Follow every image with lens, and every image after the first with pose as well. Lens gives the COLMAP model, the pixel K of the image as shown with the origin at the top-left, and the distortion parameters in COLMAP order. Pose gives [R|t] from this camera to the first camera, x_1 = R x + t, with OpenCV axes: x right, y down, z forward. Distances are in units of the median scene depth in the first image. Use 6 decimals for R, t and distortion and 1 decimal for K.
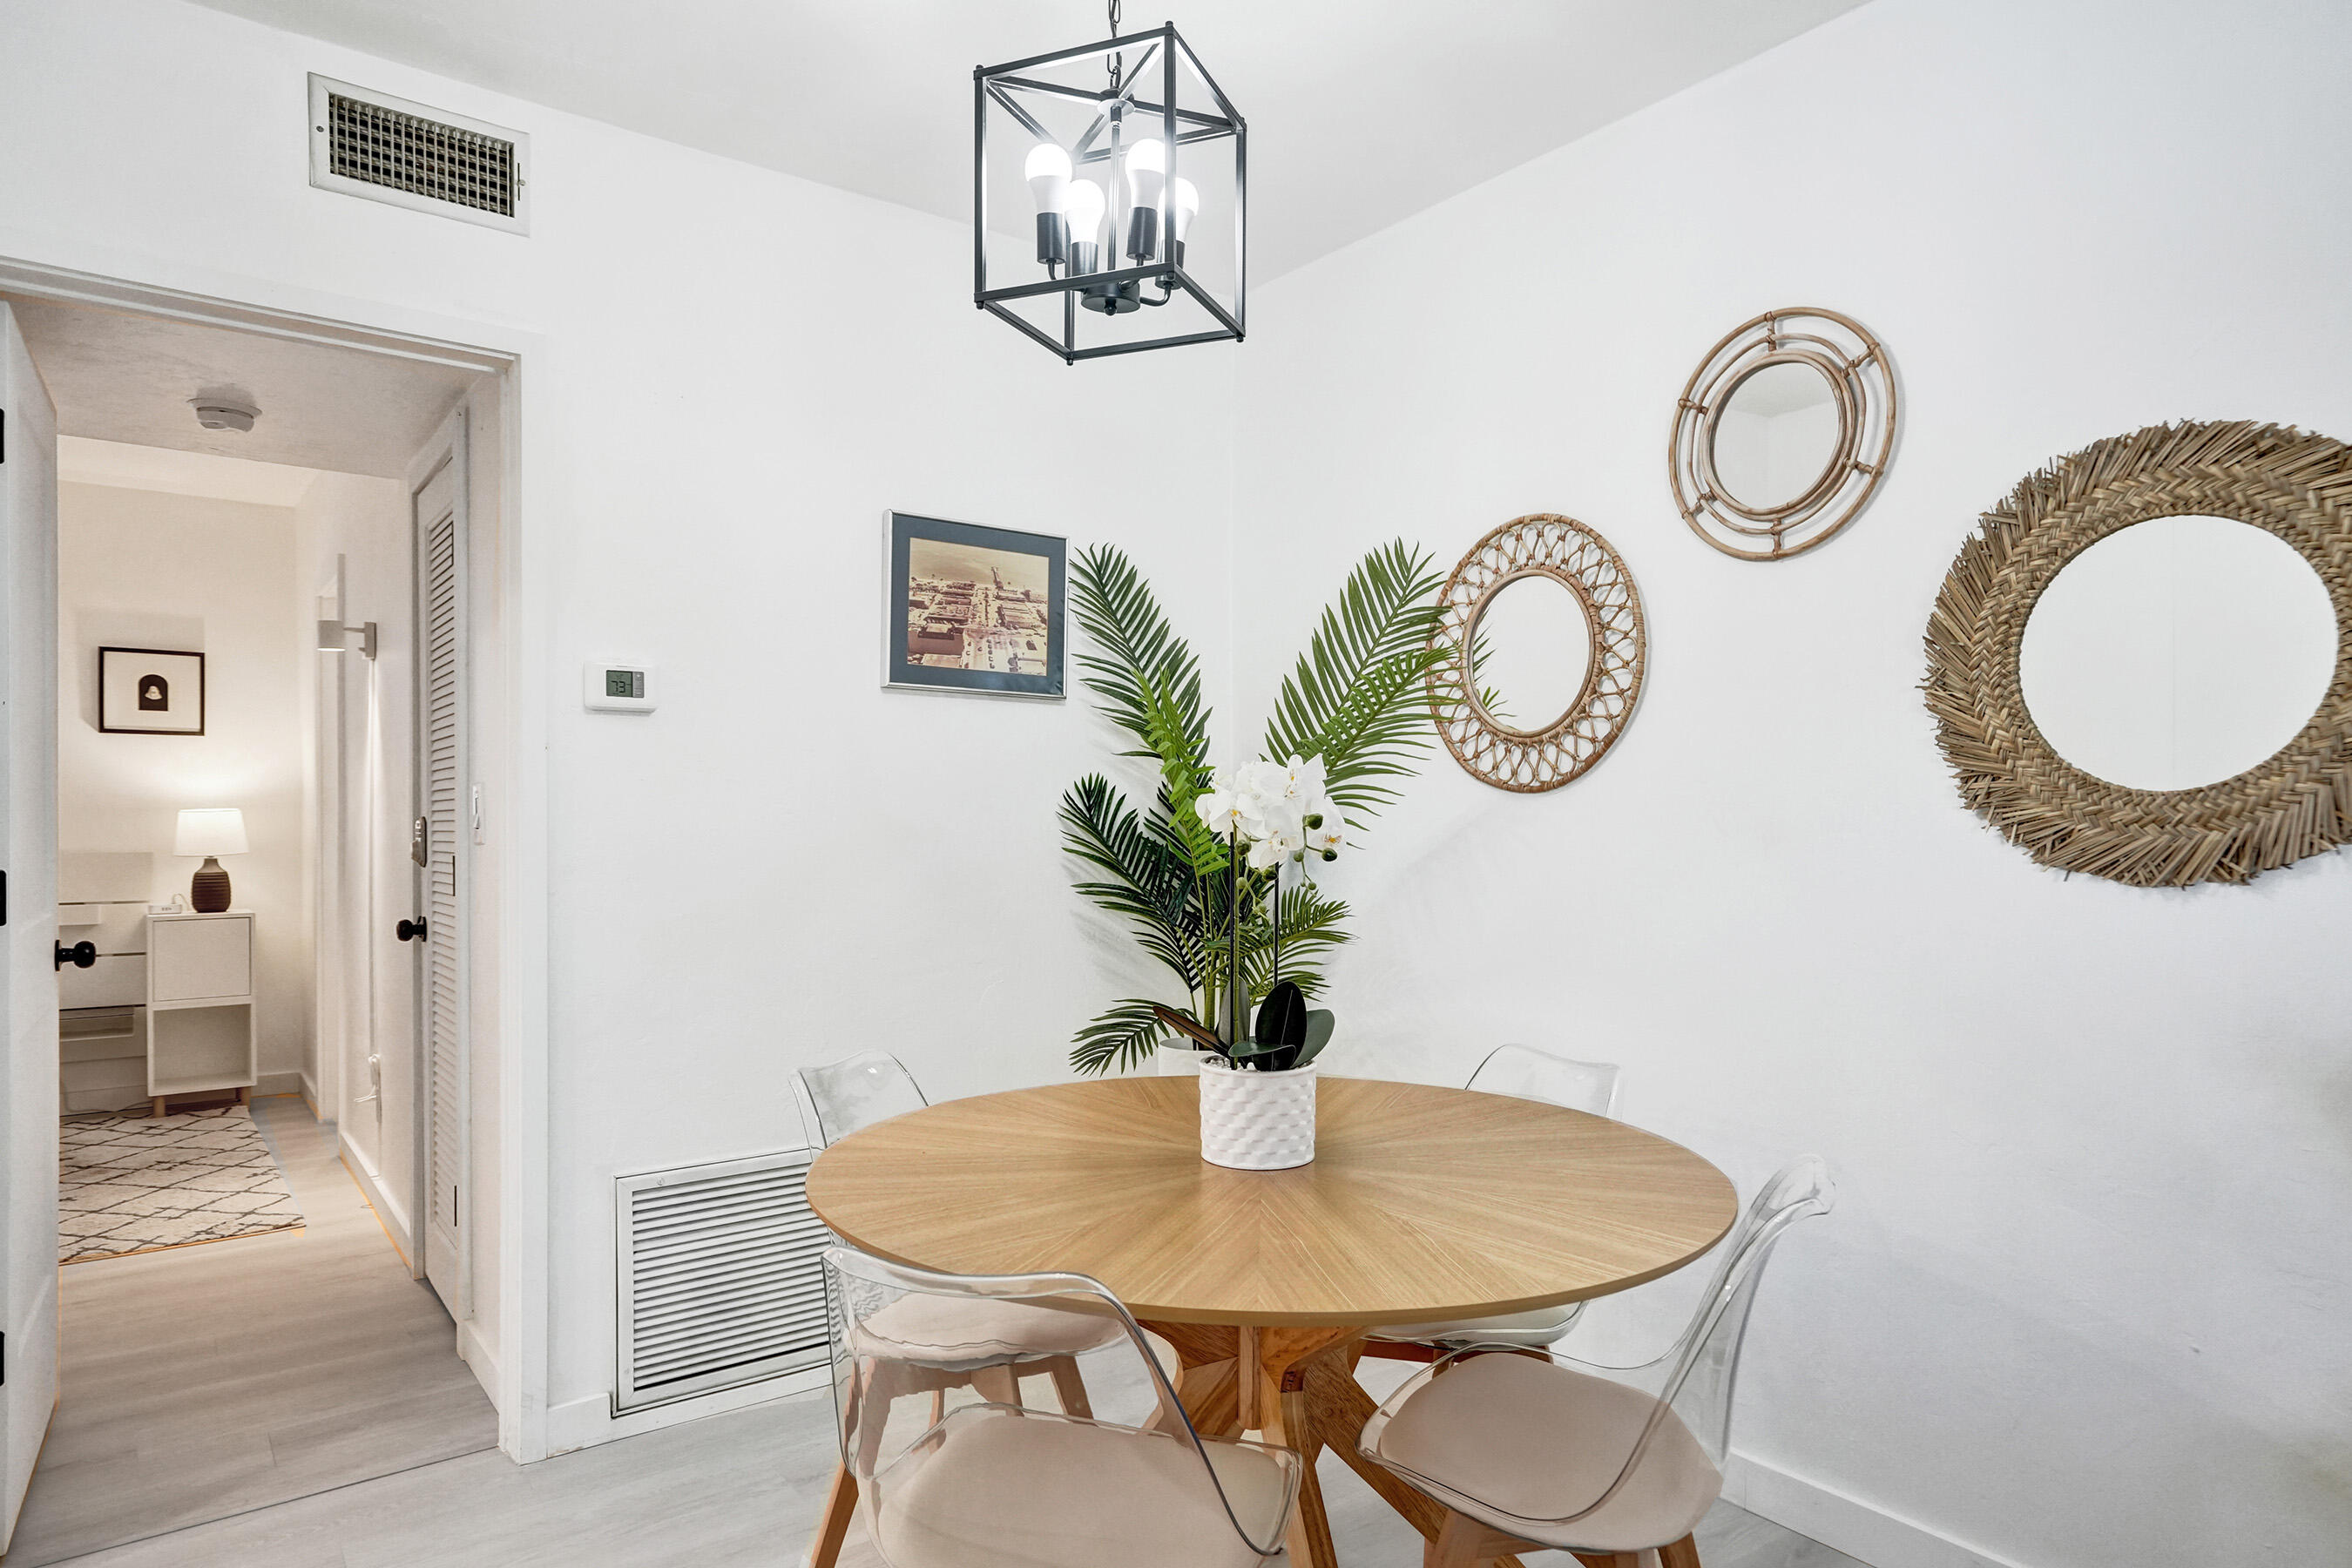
lens RADIAL K [[1384.6, 0, 1175.9], [0, 1384.6, 826.6], [0, 0, 1]] dist [0.005235, 0.002663]
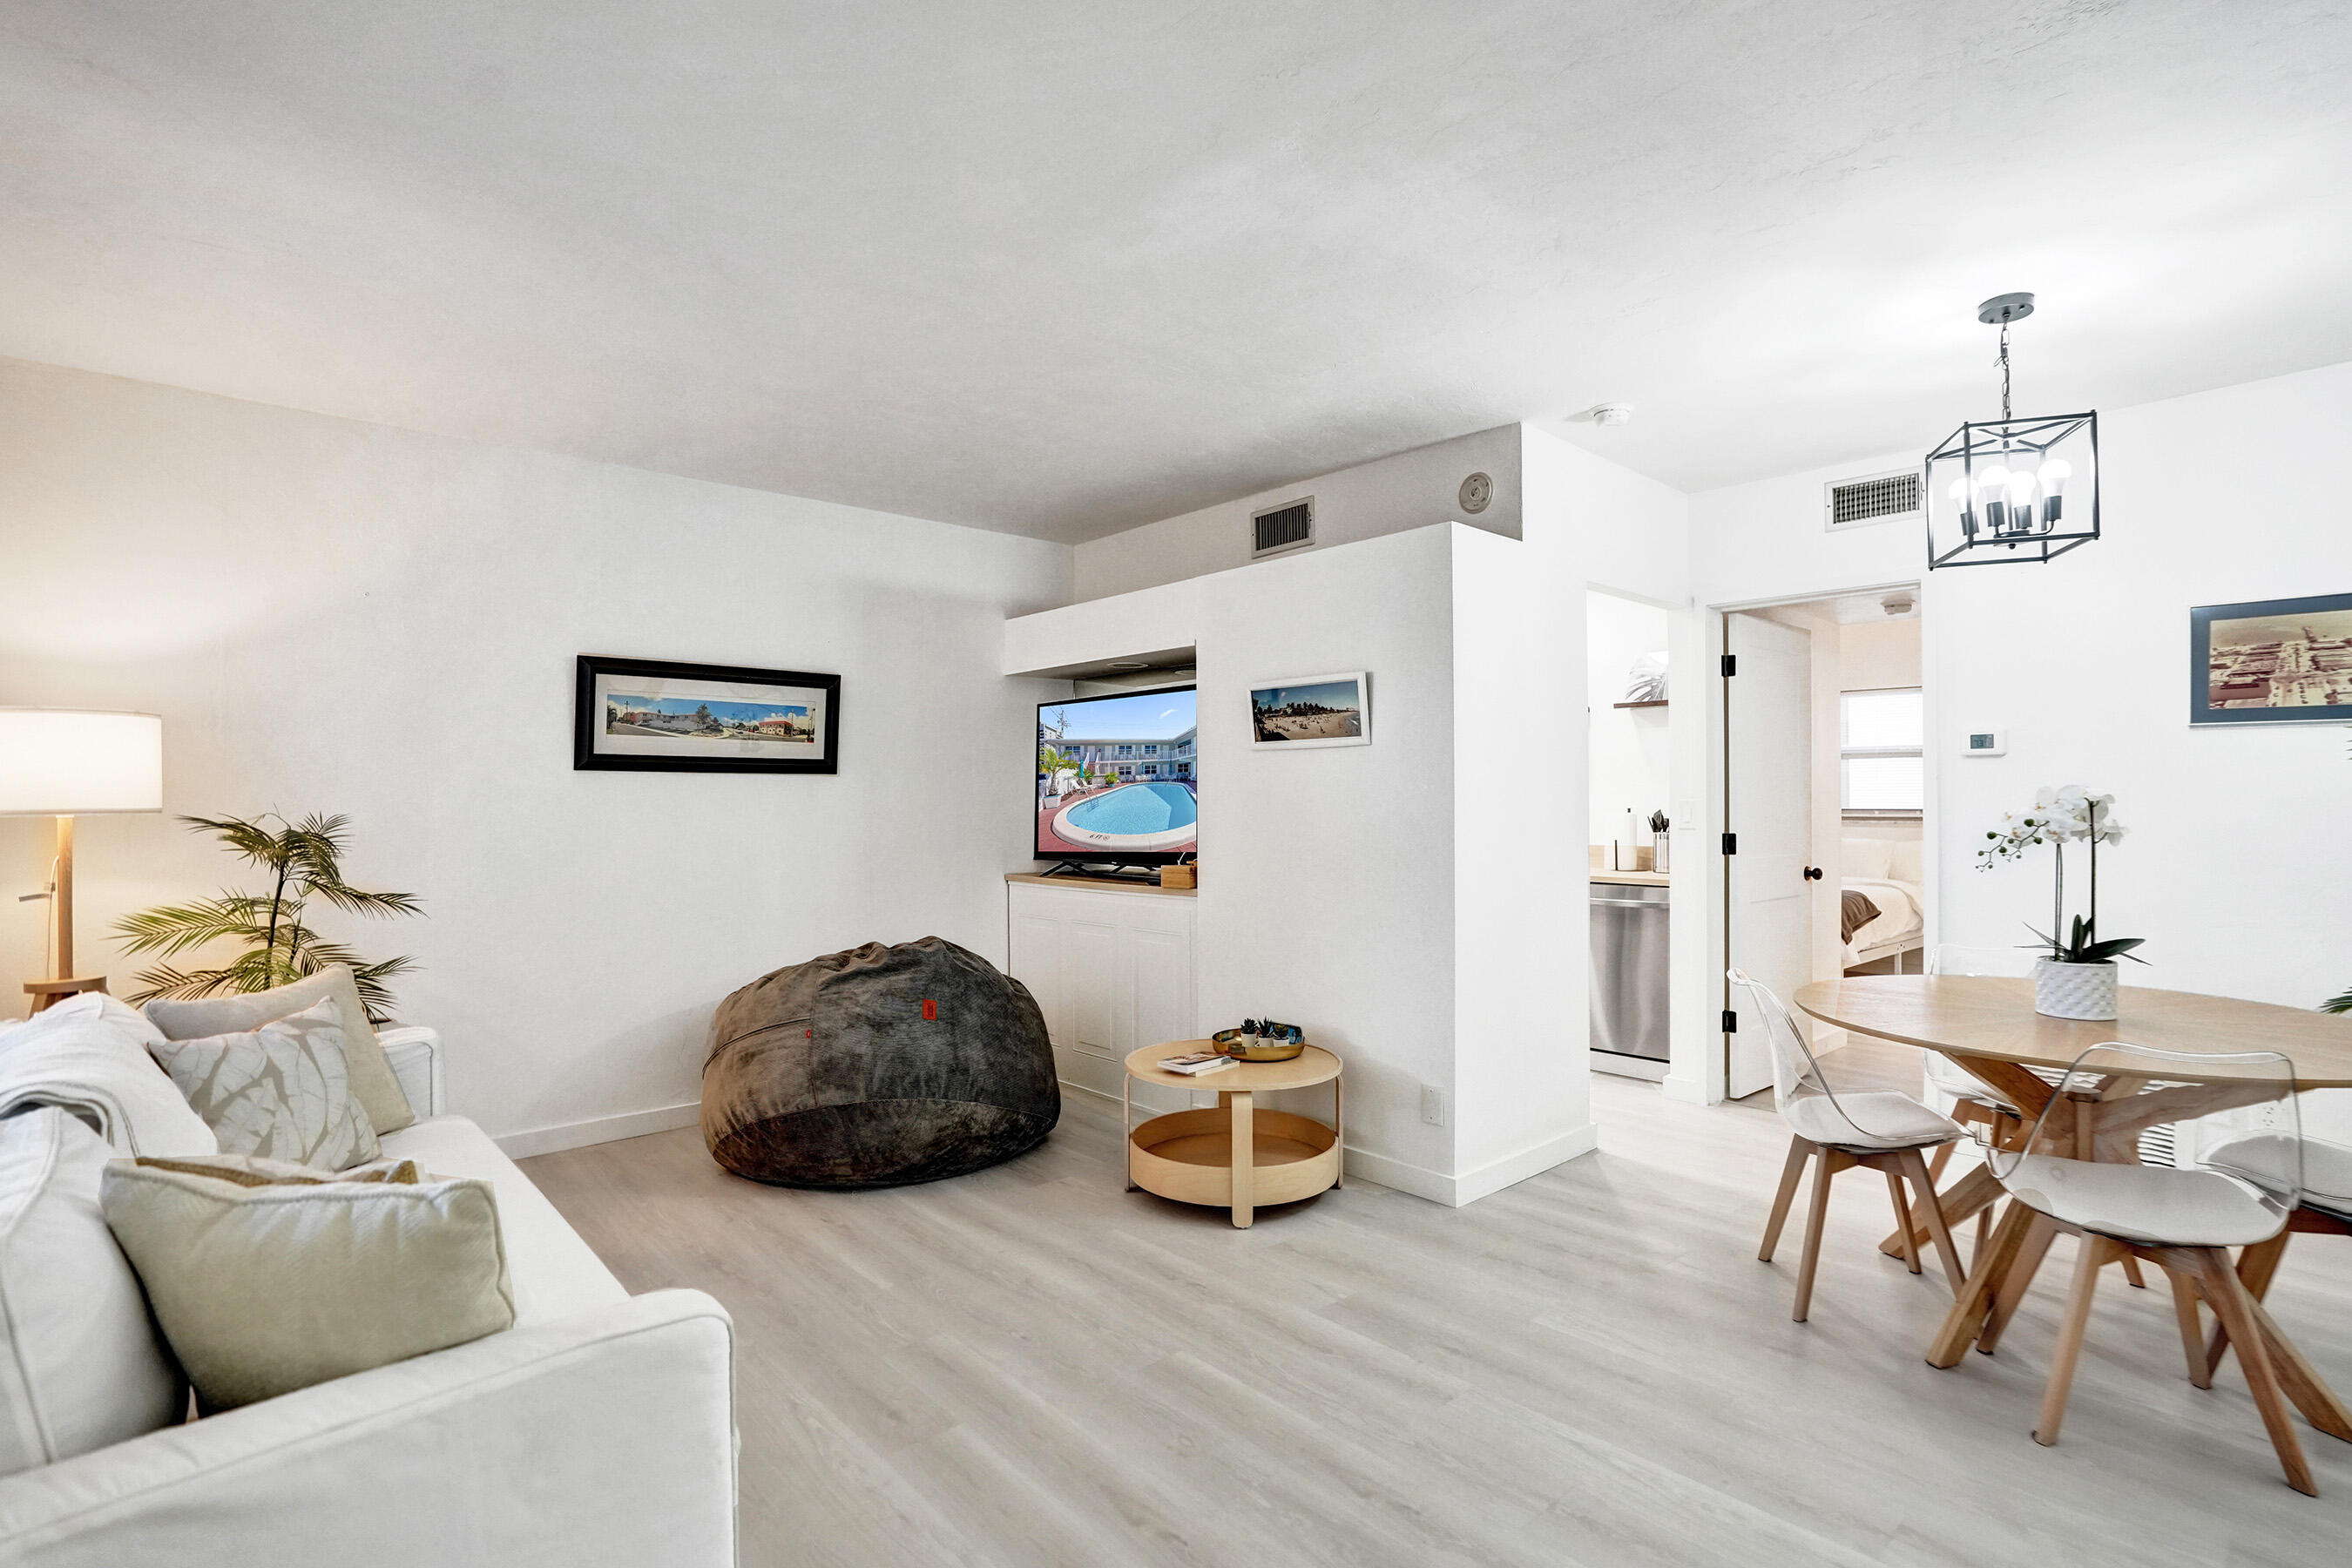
lens RADIAL K [[1121.9, 0, 1176.0], [0, 1121.9, 784.0], [0, 0, 1]] dist [-0.049487, 0.027364]
pose [[0.077904, -0.014693, -0.996853, 0.808405], [-0.010362, 0.999825, -0.015547, -0.011808], [0.996907, 0.011540, 0.077738, -0.138007]]
